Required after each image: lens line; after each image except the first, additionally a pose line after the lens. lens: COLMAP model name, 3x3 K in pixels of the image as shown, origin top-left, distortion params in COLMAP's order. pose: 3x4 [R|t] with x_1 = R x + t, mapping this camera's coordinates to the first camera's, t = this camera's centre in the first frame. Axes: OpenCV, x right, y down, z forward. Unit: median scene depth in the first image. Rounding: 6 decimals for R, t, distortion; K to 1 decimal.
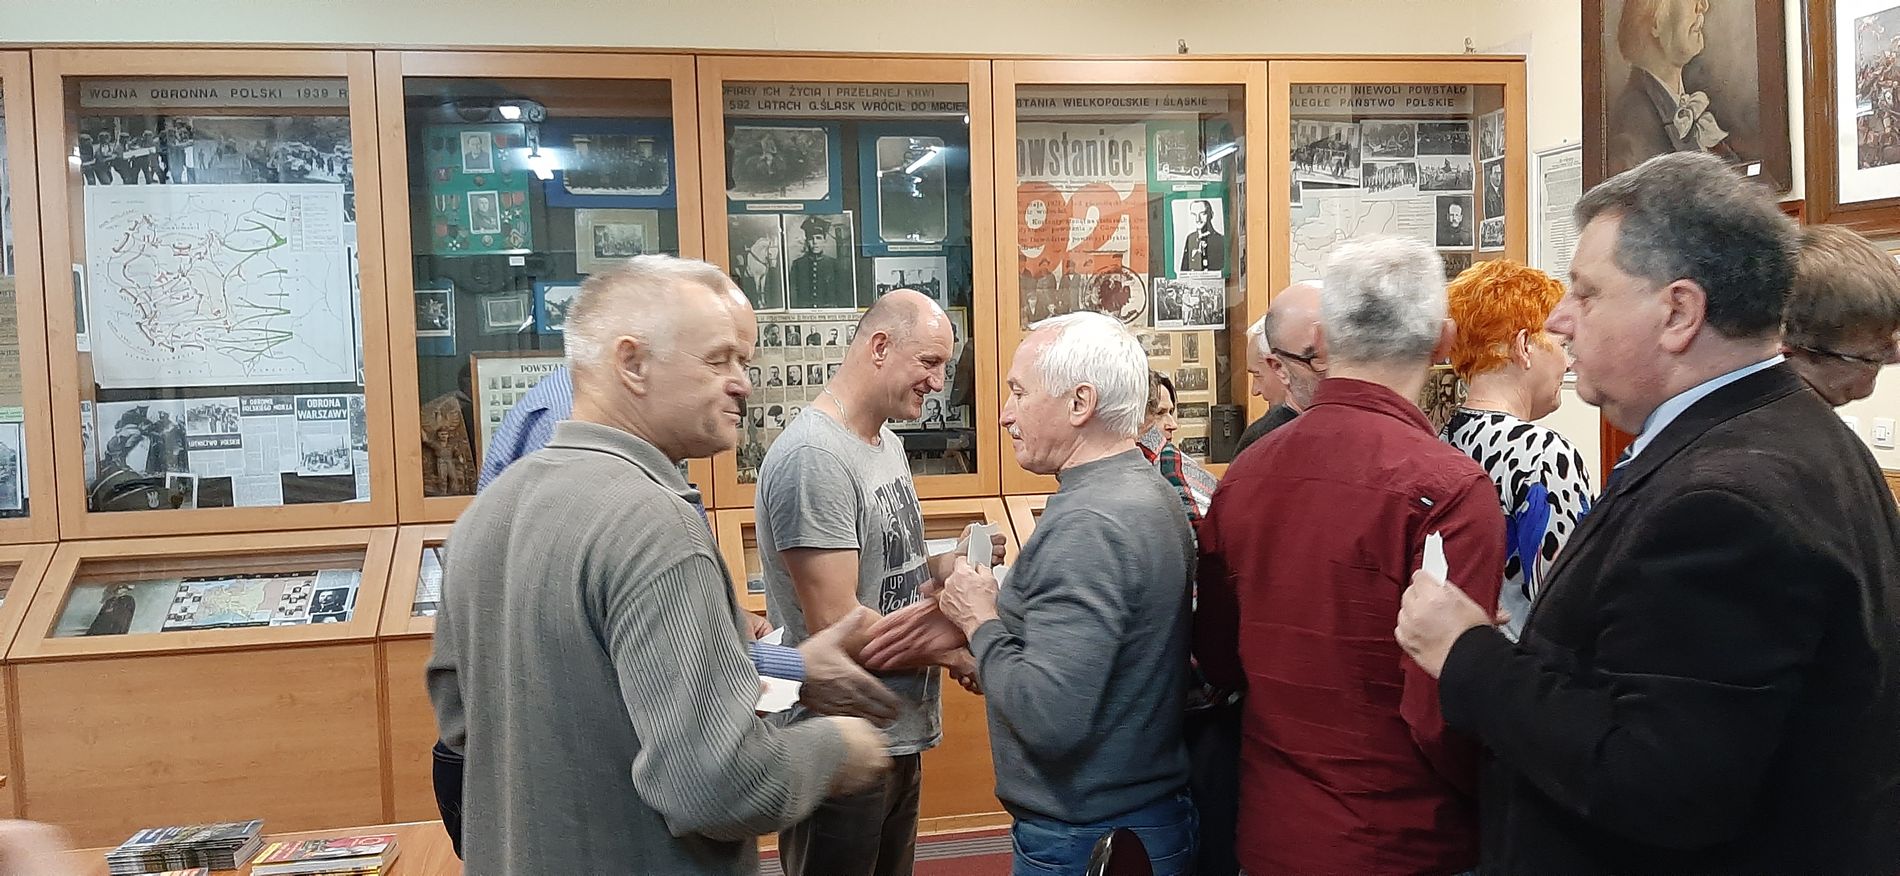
lens RADIAL K [[1505.4, 0, 942.0], [0, 1505.4, 448.0], [0, 0, 1]] dist [0.118893, -0.191927]
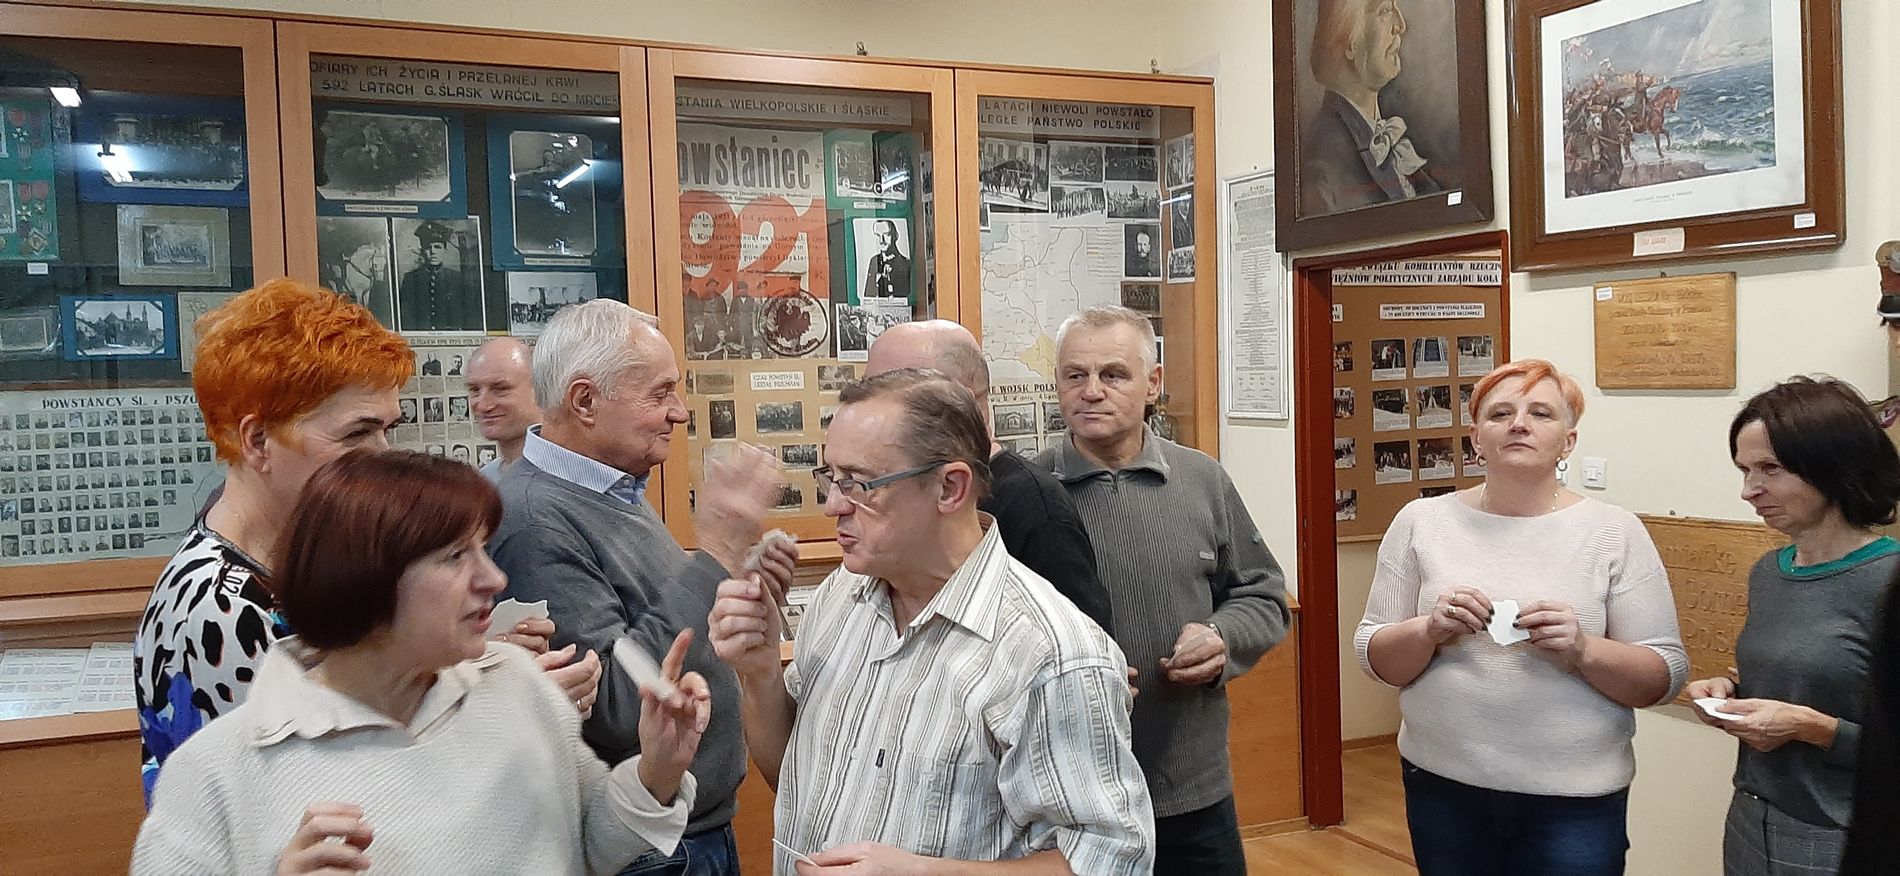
lens RADIAL K [[1476.8, 0, 943.0], [0, 1476.8, 455.8], [0, 0, 1]] dist [0.131451, -0.241475]
pose [[0.975417, -0.007610, 0.220234, 0.007793], [0.010867, 0.999849, -0.013580, -0.008992], [-0.220097, 0.015640, 0.975353, 0.126820]]
